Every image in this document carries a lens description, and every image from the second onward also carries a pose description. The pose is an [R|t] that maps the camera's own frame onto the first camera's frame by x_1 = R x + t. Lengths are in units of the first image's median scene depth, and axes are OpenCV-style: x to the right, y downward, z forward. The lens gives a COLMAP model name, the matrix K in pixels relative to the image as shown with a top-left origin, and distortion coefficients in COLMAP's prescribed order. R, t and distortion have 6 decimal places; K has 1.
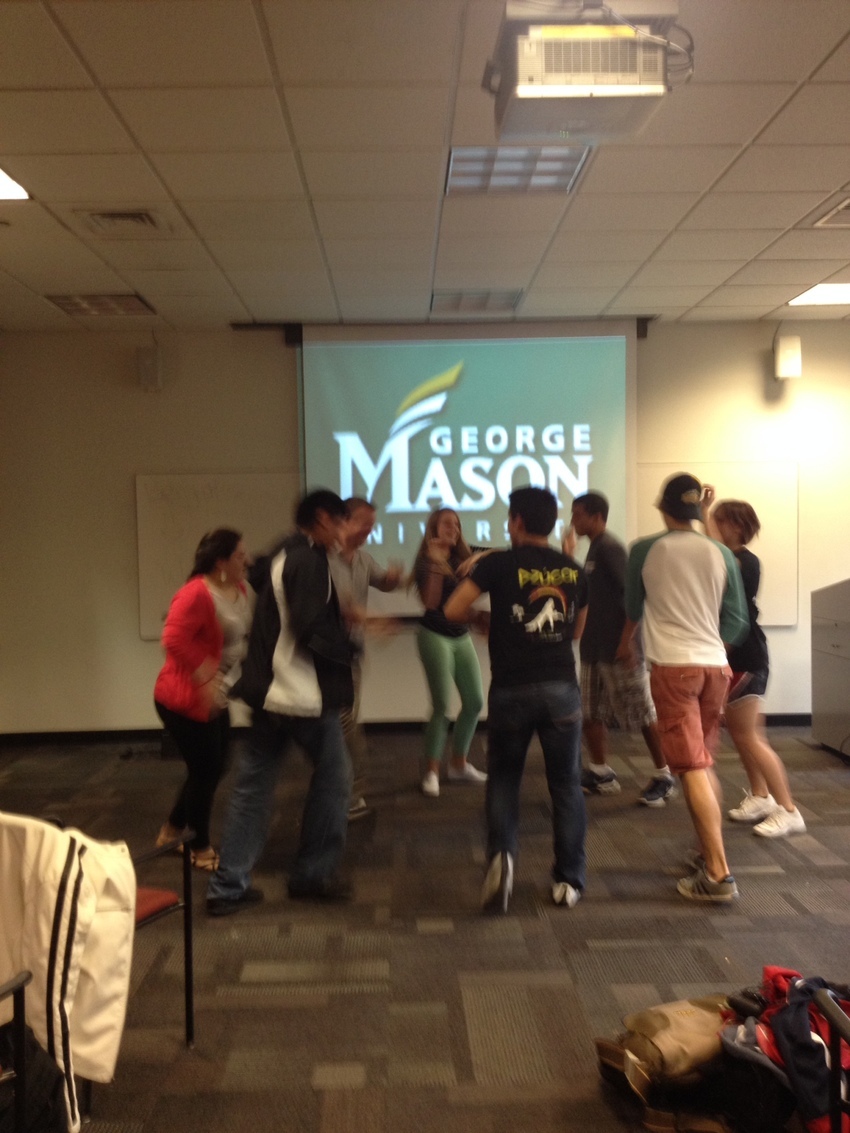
lens RADIAL K [[1092.7, 0, 425.0], [0, 1092.7, 566.5], [0, 0, 1]] dist [0.191335, -0.431107]
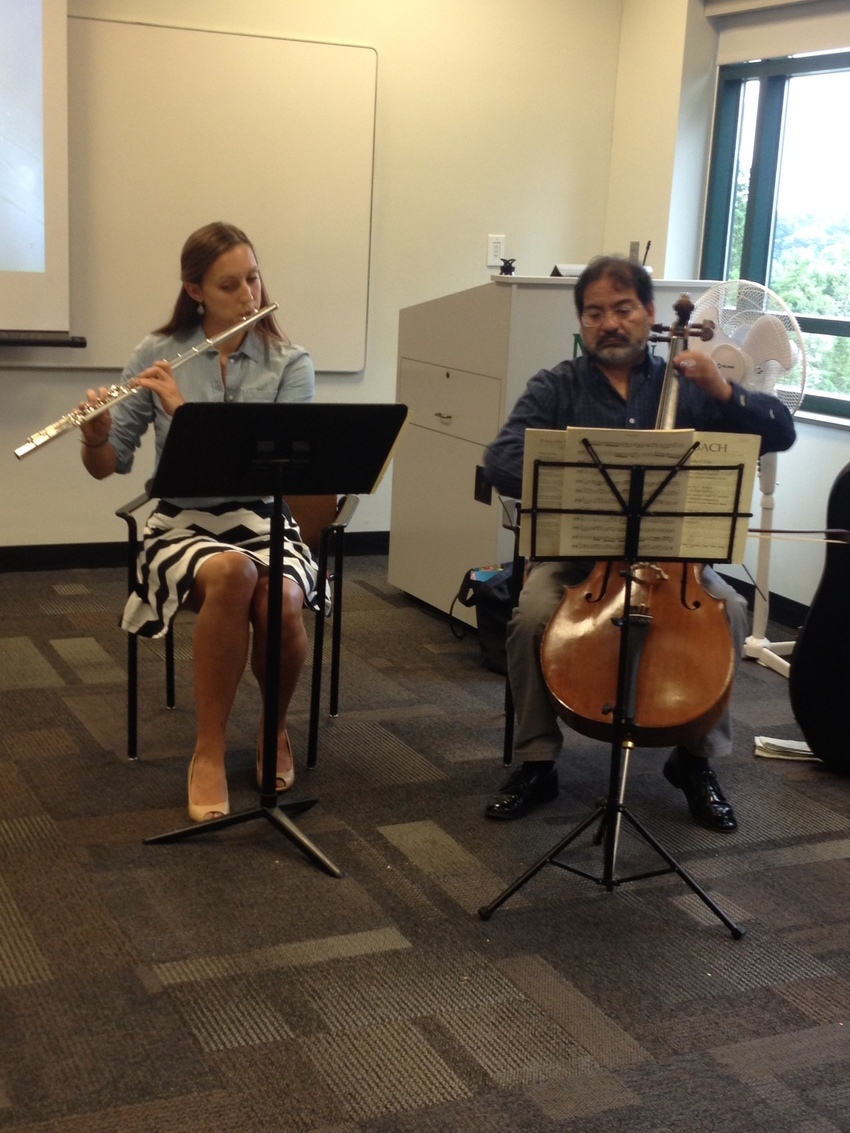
lens RADIAL K [[1618.9, 0, 425.0], [0, 1618.9, 566.5], [0, 0, 1]] dist [0.142441, 0.018656]
pose [[0.913987, -0.027440, 0.404814, 0.064111], [-0.049270, 0.982822, 0.177860, 0.007690], [-0.402740, -0.182507, 0.896935, 0.418891]]
